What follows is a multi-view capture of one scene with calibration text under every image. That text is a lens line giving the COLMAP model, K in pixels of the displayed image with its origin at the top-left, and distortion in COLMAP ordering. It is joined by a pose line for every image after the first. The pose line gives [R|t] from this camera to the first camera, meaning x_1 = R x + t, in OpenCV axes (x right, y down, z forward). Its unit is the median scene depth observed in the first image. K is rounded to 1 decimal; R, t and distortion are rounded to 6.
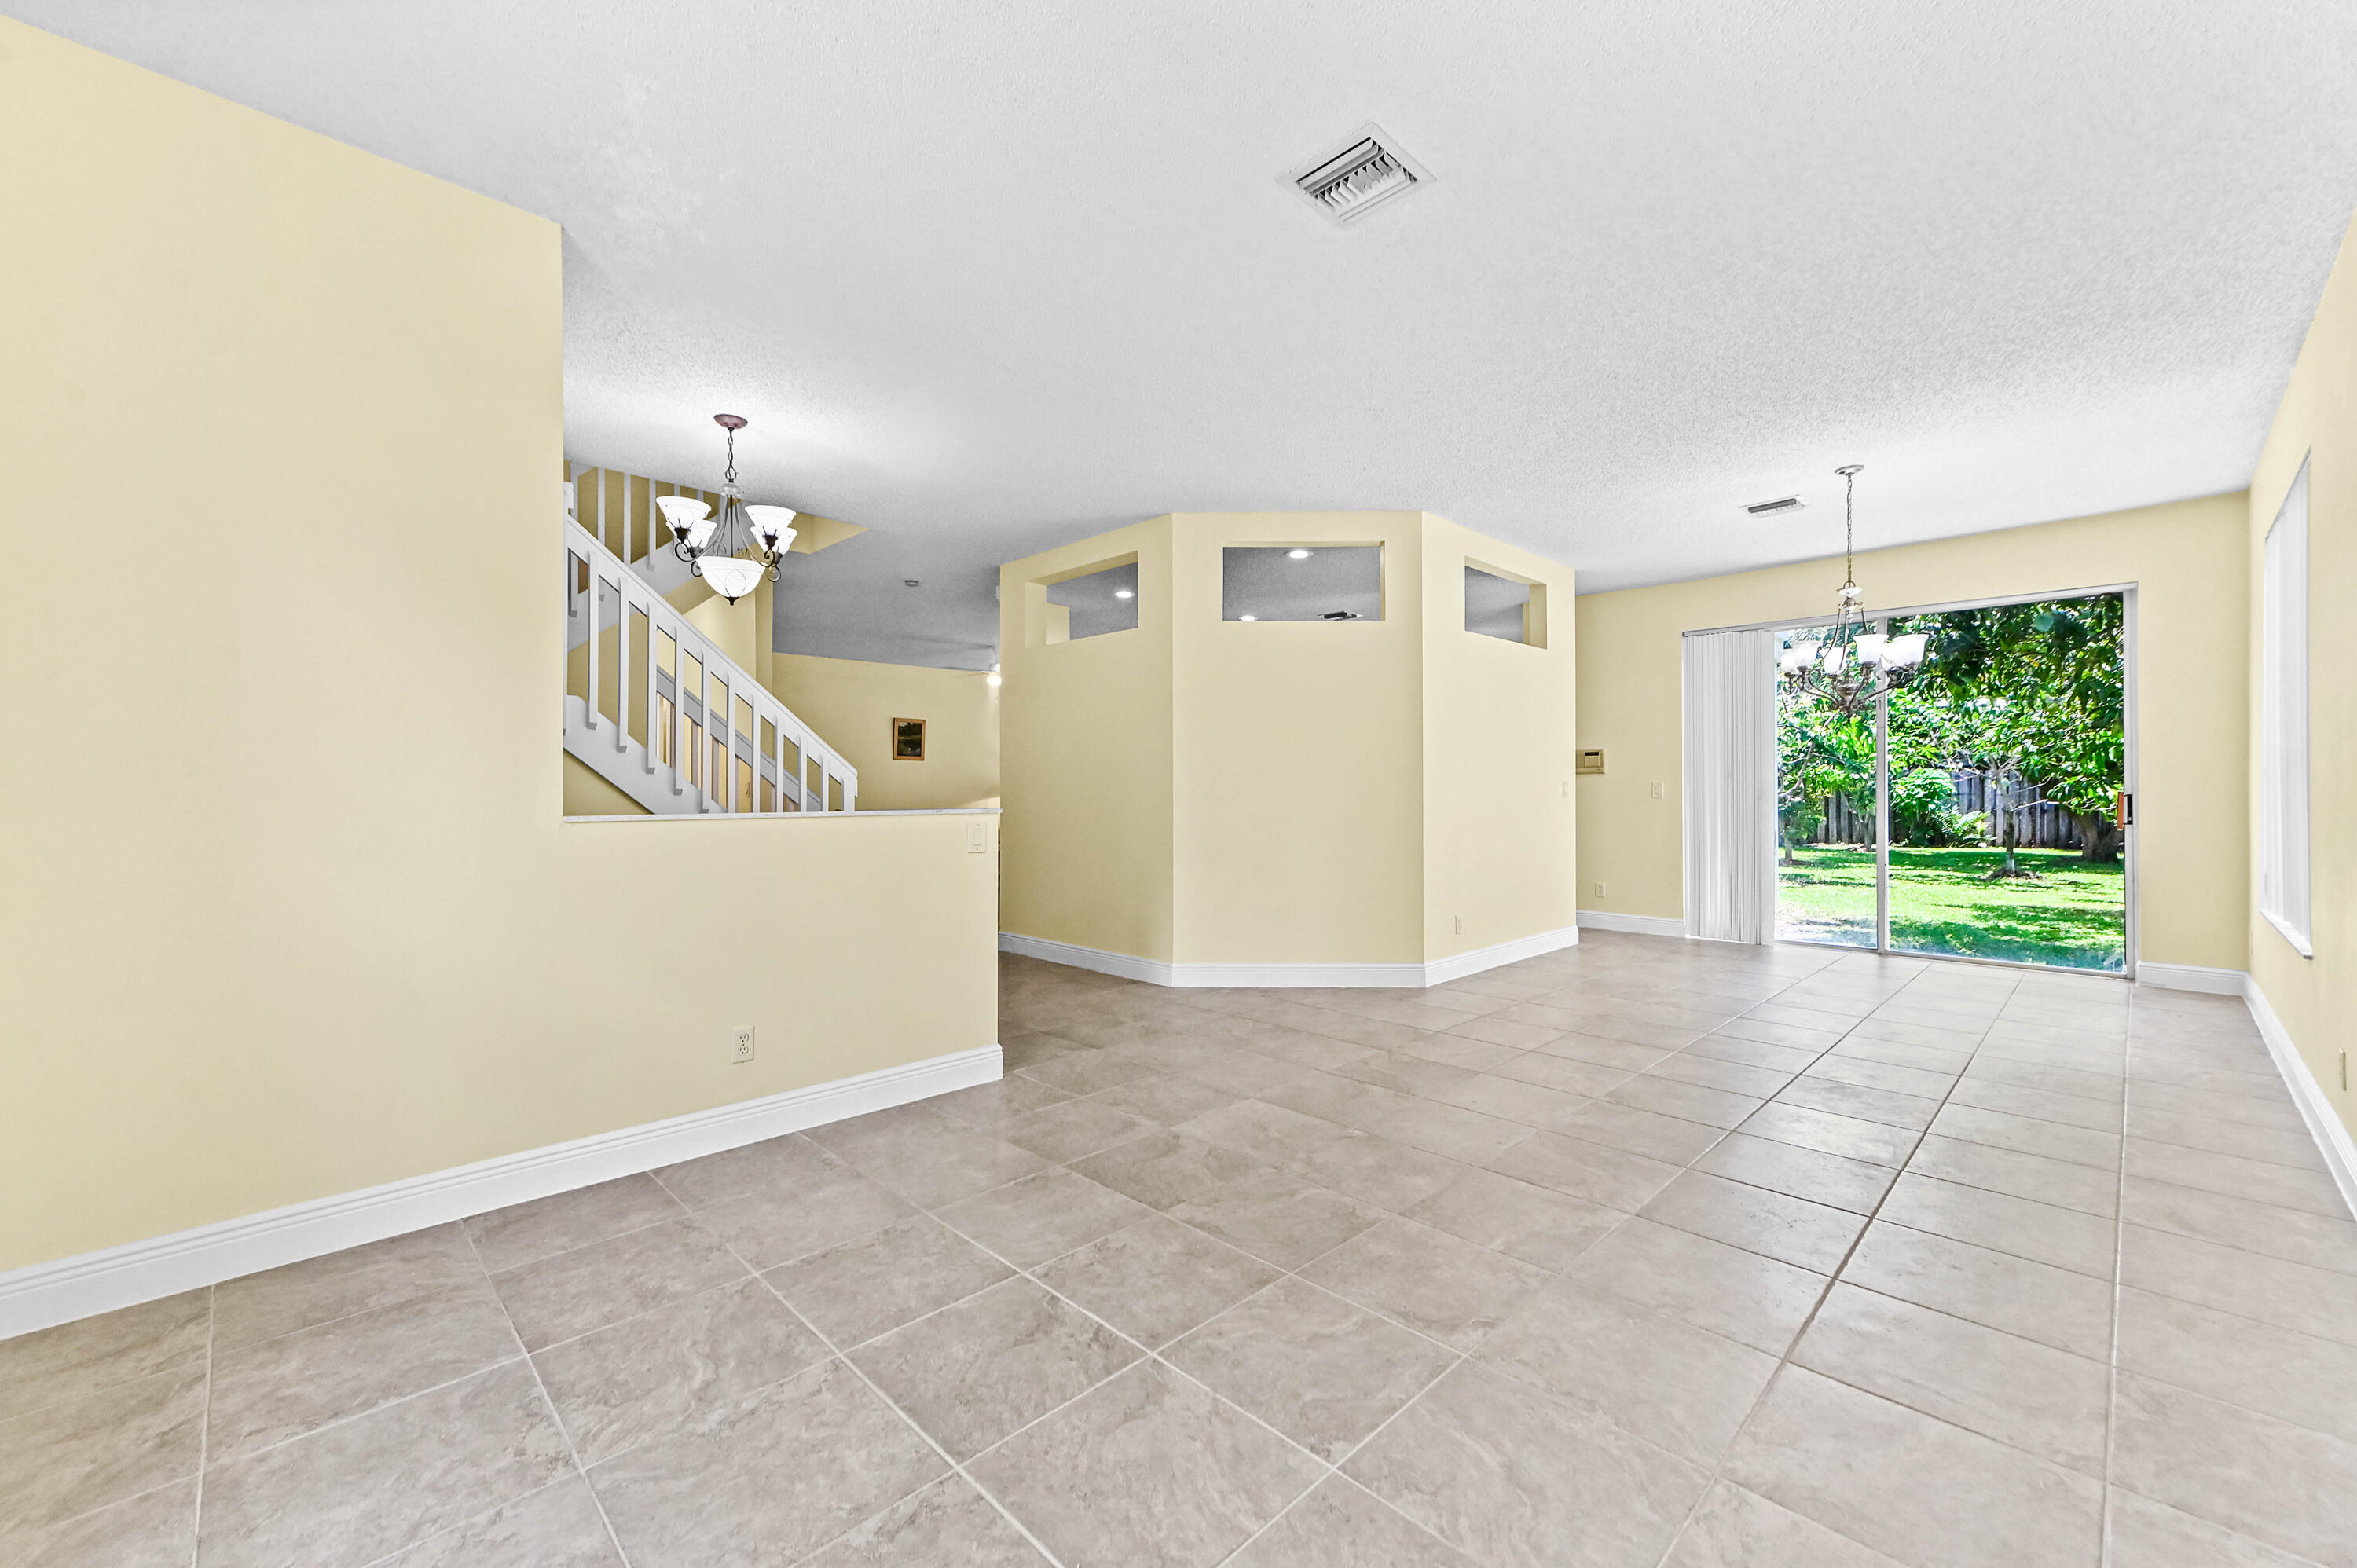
lens RADIAL K [[941.4, 0, 1178.5], [0, 941.4, 784.0], [0, 0, 1]] dist [0.001978, 0.000108]
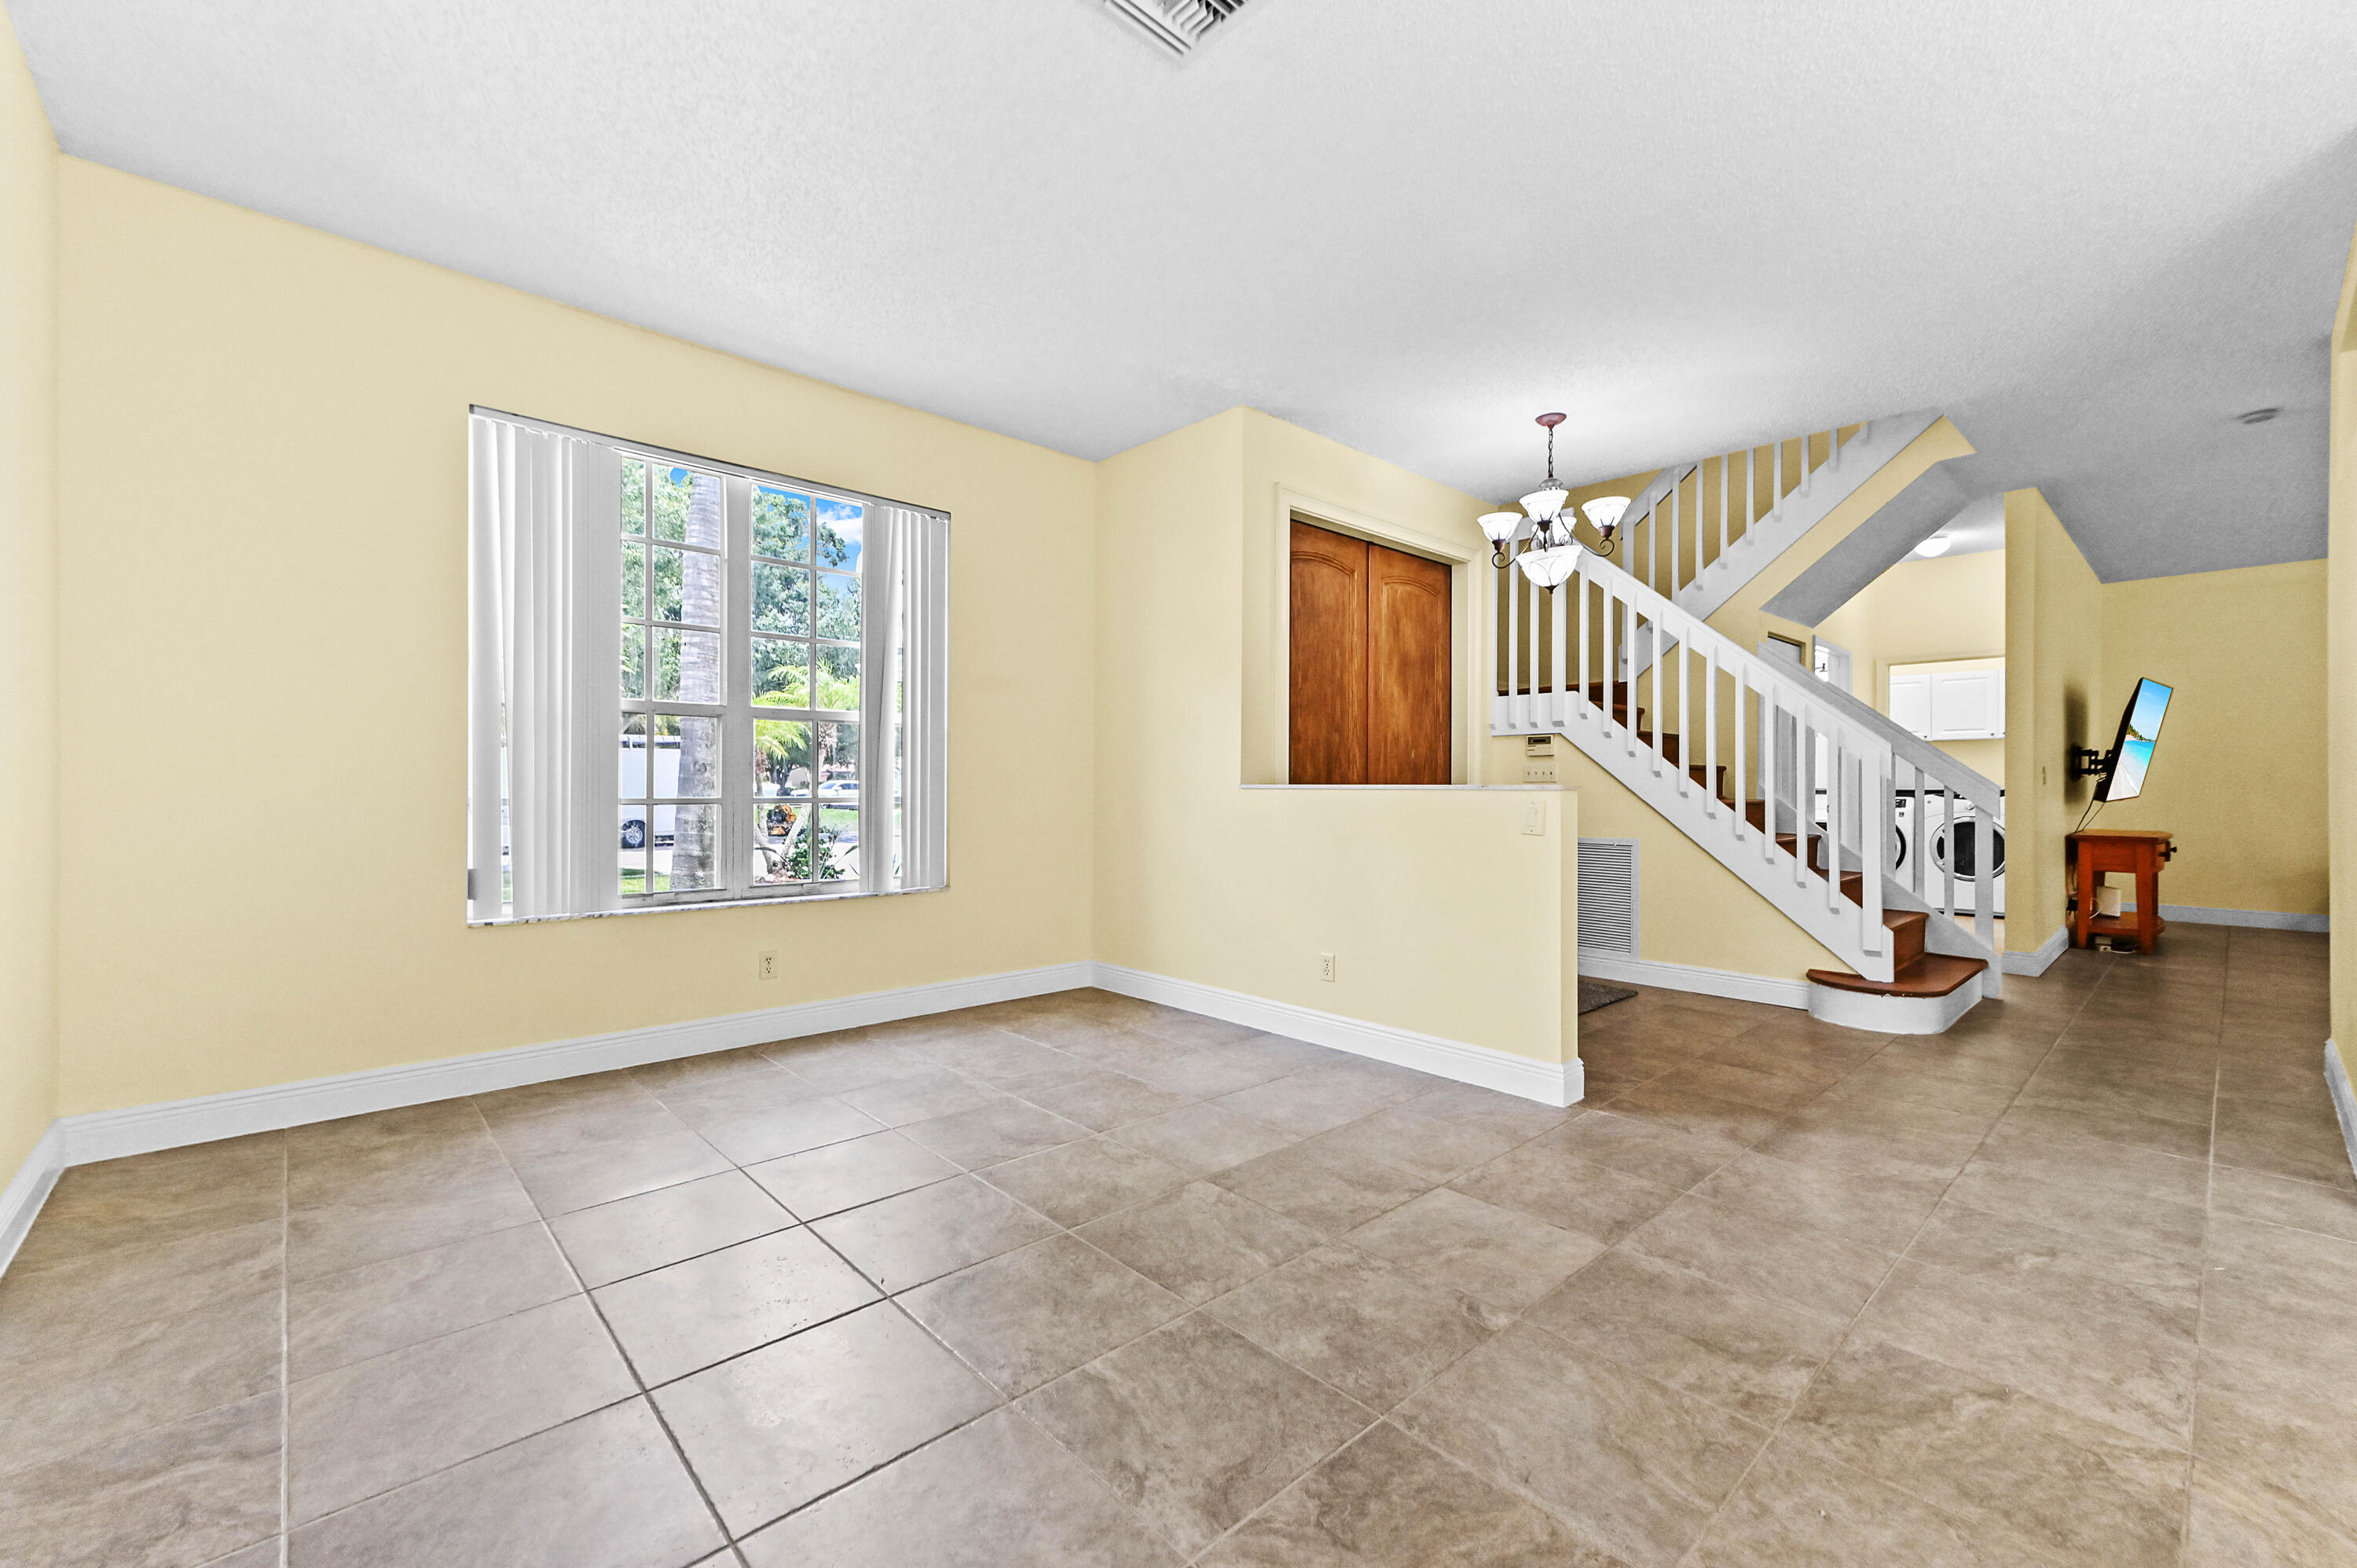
lens RADIAL K [[967.2, 0, 1178.5], [0, 967.2, 784.0], [0, 0, 1]] dist [-0.001848, -0.000127]
pose [[-0.039295, 0.002478, -0.999225, 0.846398], [0.000291, 0.999997, 0.002468, 0.026882], [0.999228, -0.000194, -0.039296, 0.852333]]
